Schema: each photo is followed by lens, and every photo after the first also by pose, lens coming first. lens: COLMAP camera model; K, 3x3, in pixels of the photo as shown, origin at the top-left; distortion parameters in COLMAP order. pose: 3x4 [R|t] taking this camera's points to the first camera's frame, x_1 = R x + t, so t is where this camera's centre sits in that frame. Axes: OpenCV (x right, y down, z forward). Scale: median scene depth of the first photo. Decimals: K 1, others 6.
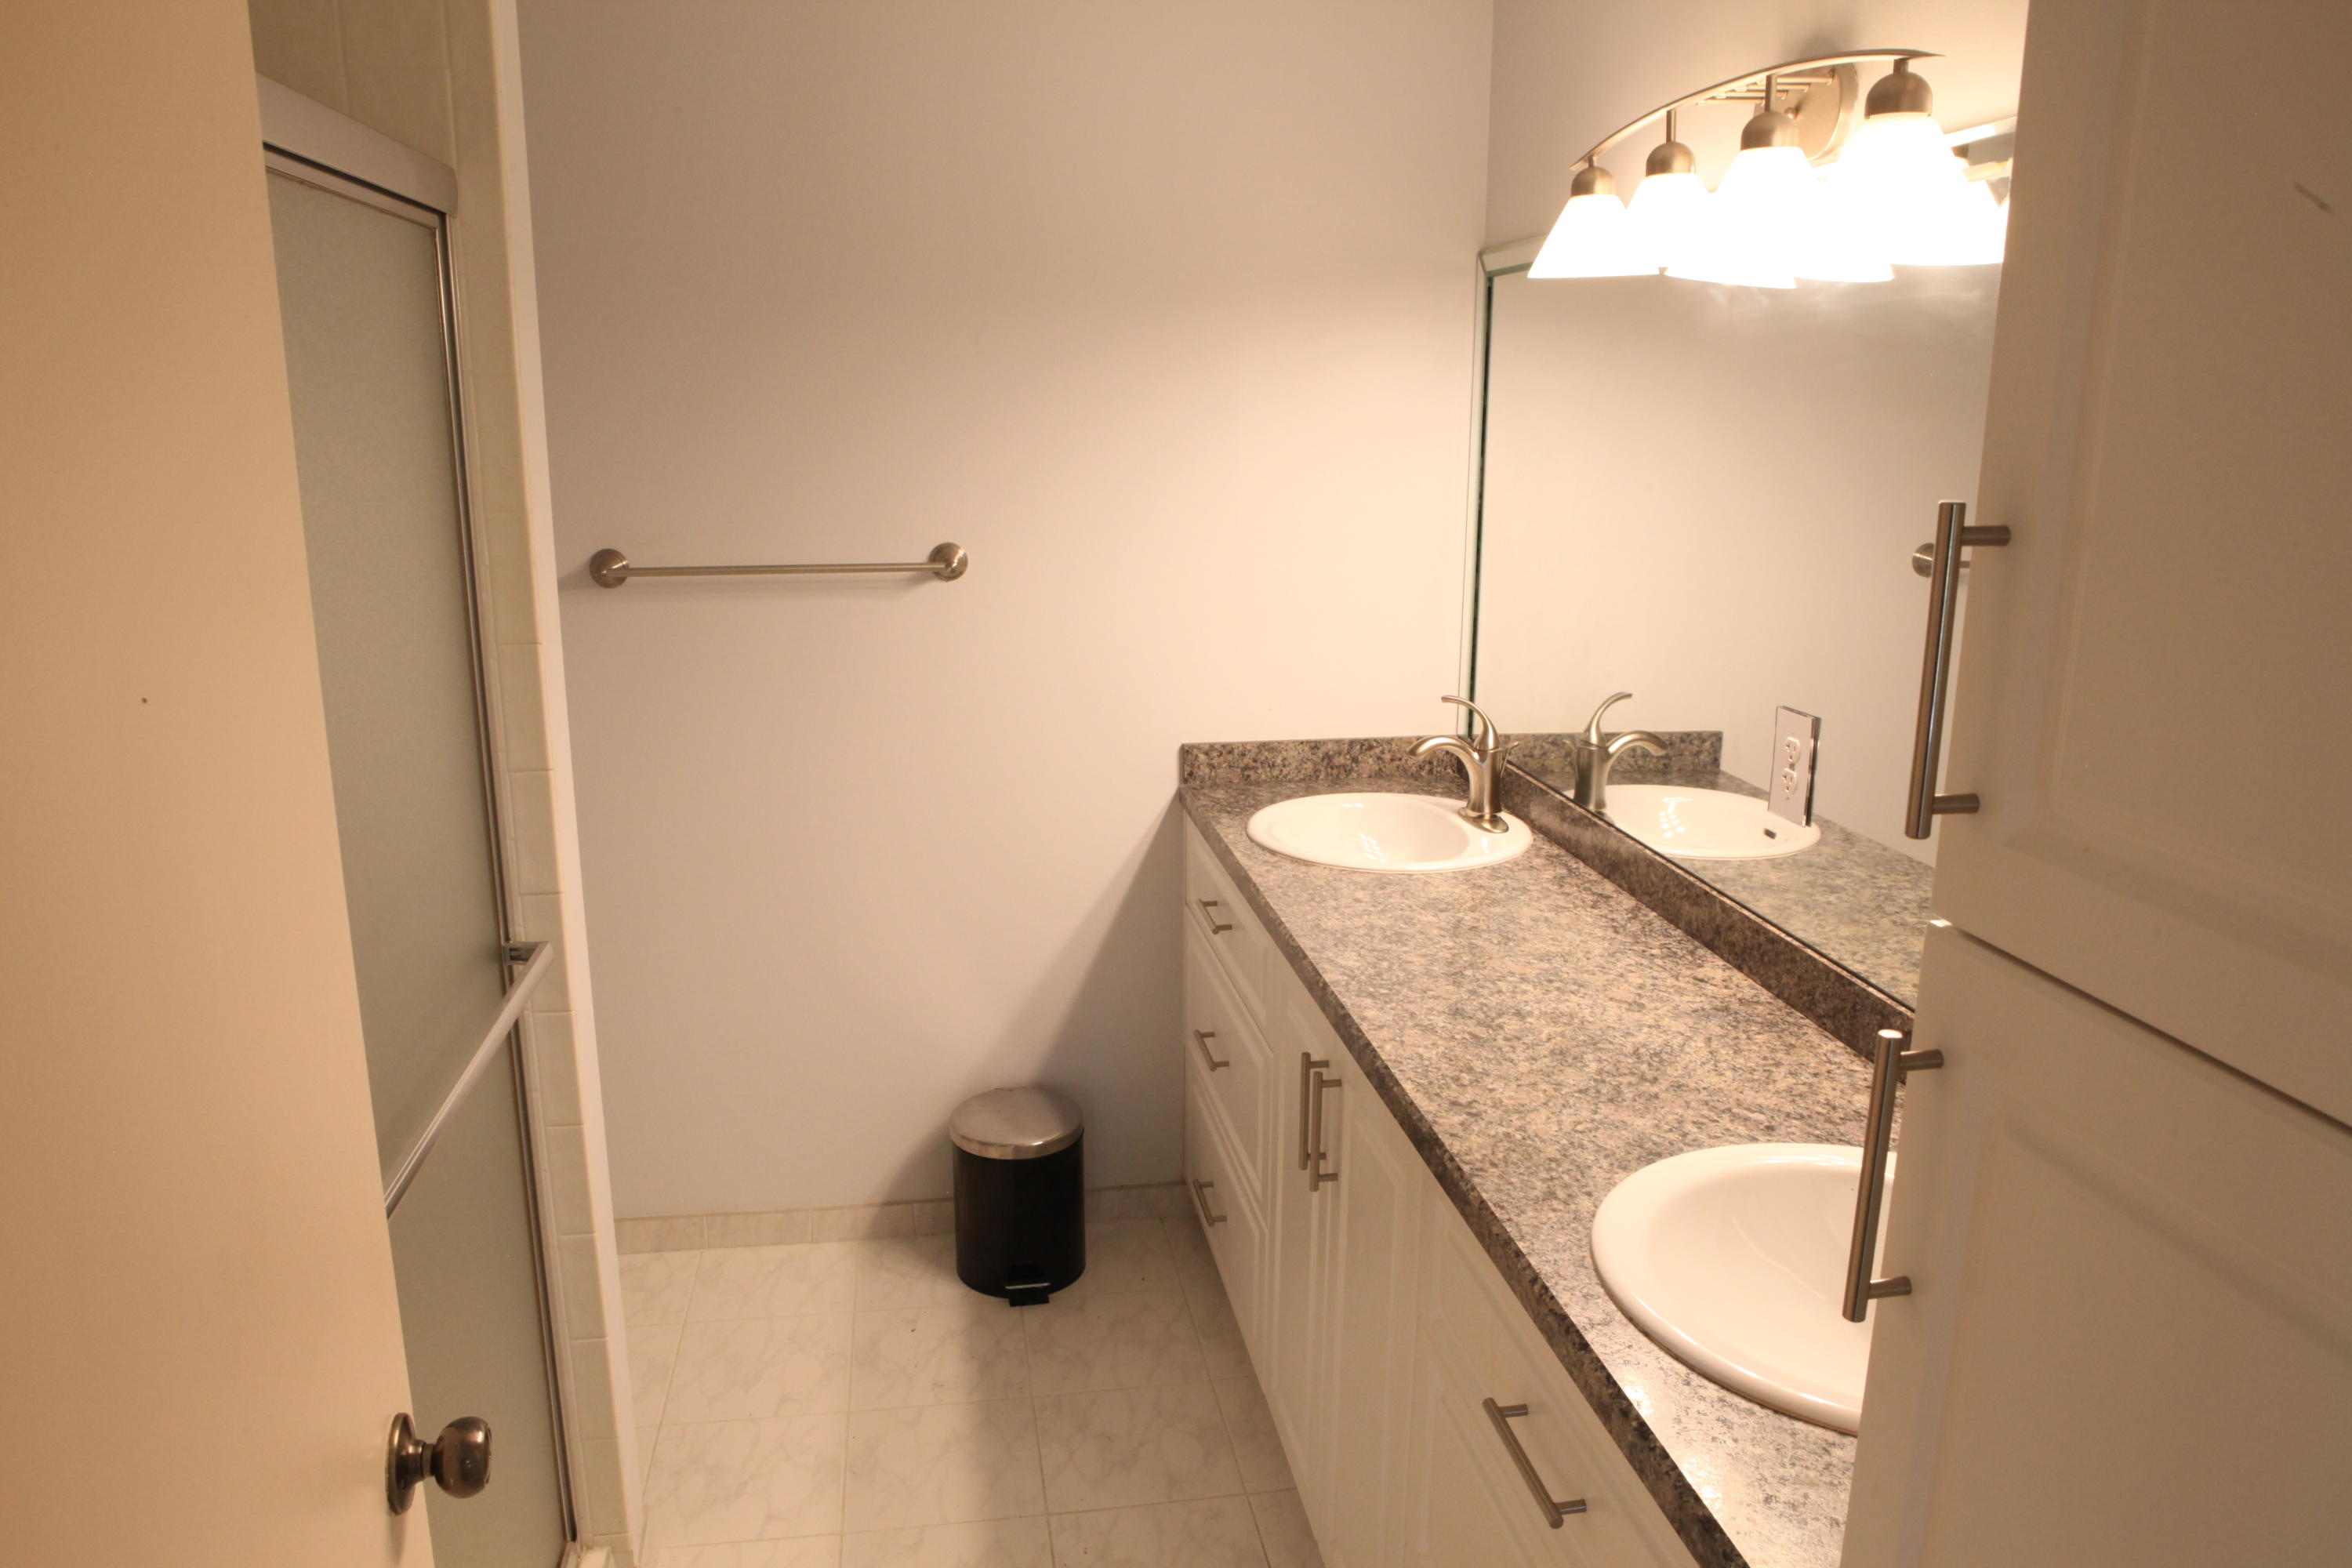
lens RADIAL K [[1612.0, 0, 1176.0], [0, 1612.0, 784.0], [0, 0, 1]] dist [-0.109702, 0.076814]
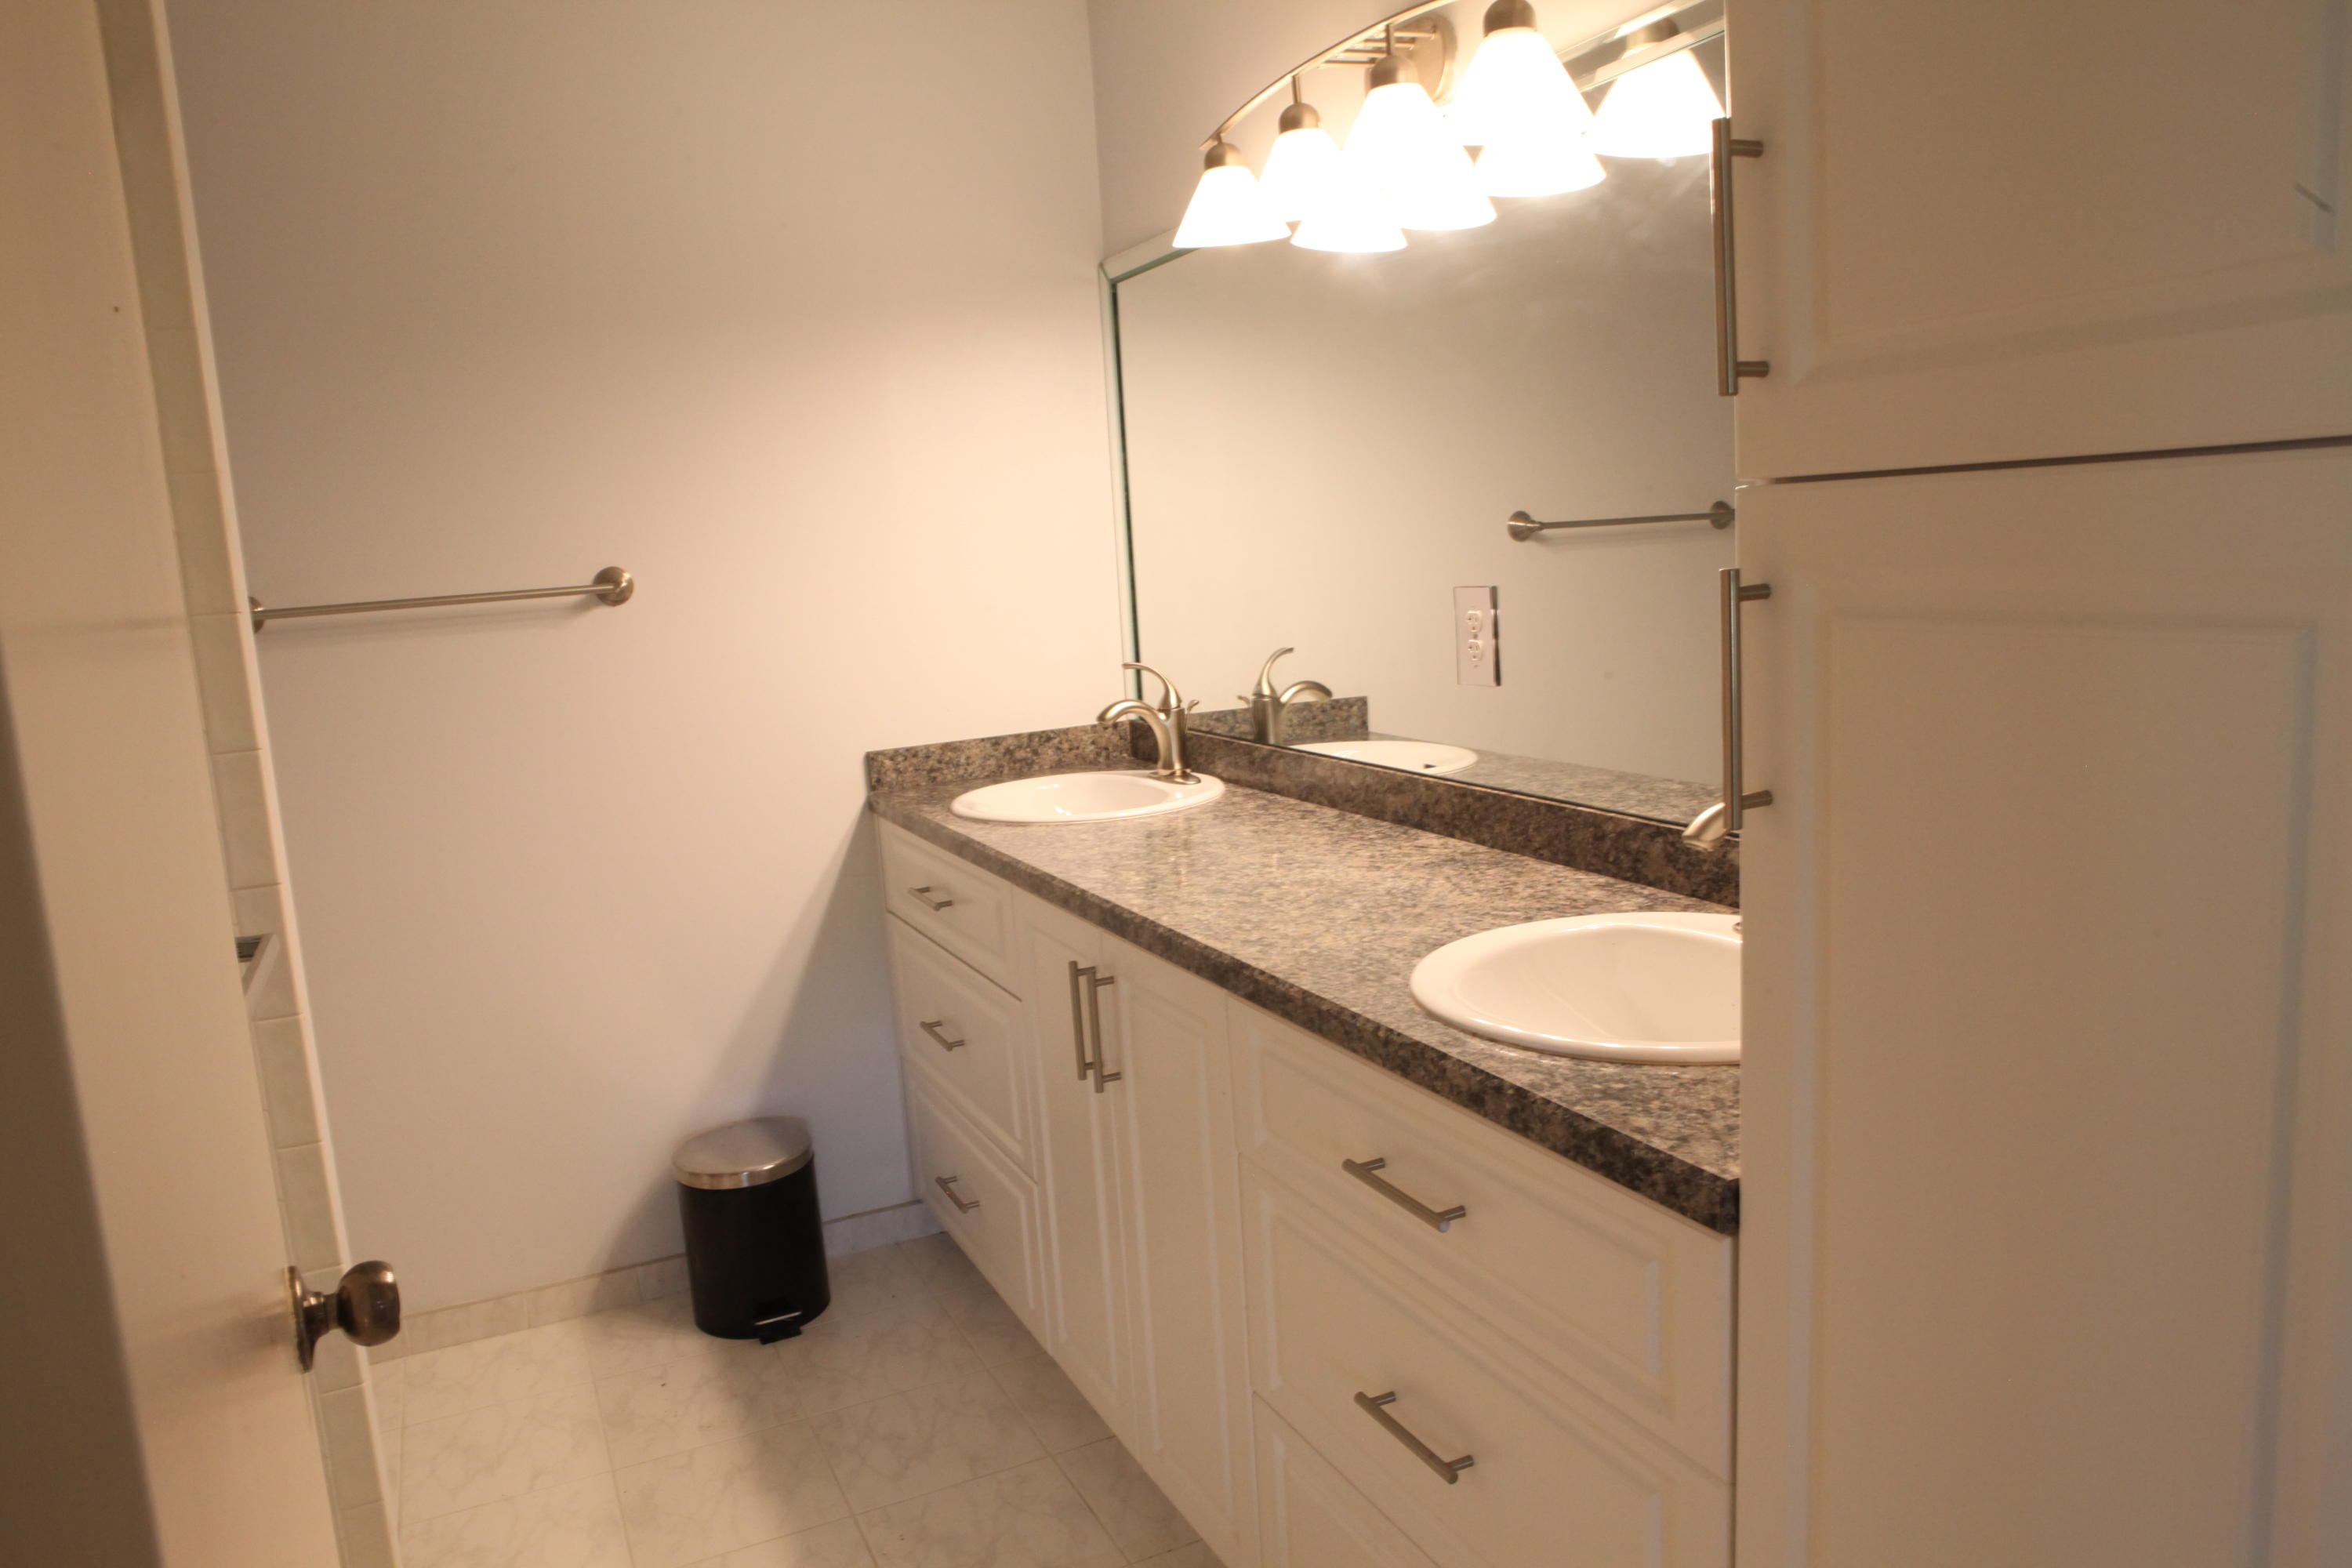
lens RADIAL K [[1612.0, 0, 1176.0], [0, 1612.0, 784.0], [0, 0, 1]] dist [-0.109702, 0.076814]
pose [[0.960197, -0.107477, 0.257817, -0.079159], [0.128756, 0.989405, -0.067073, 0.096602], [-0.247877, 0.097599, 0.963863, -0.013583]]
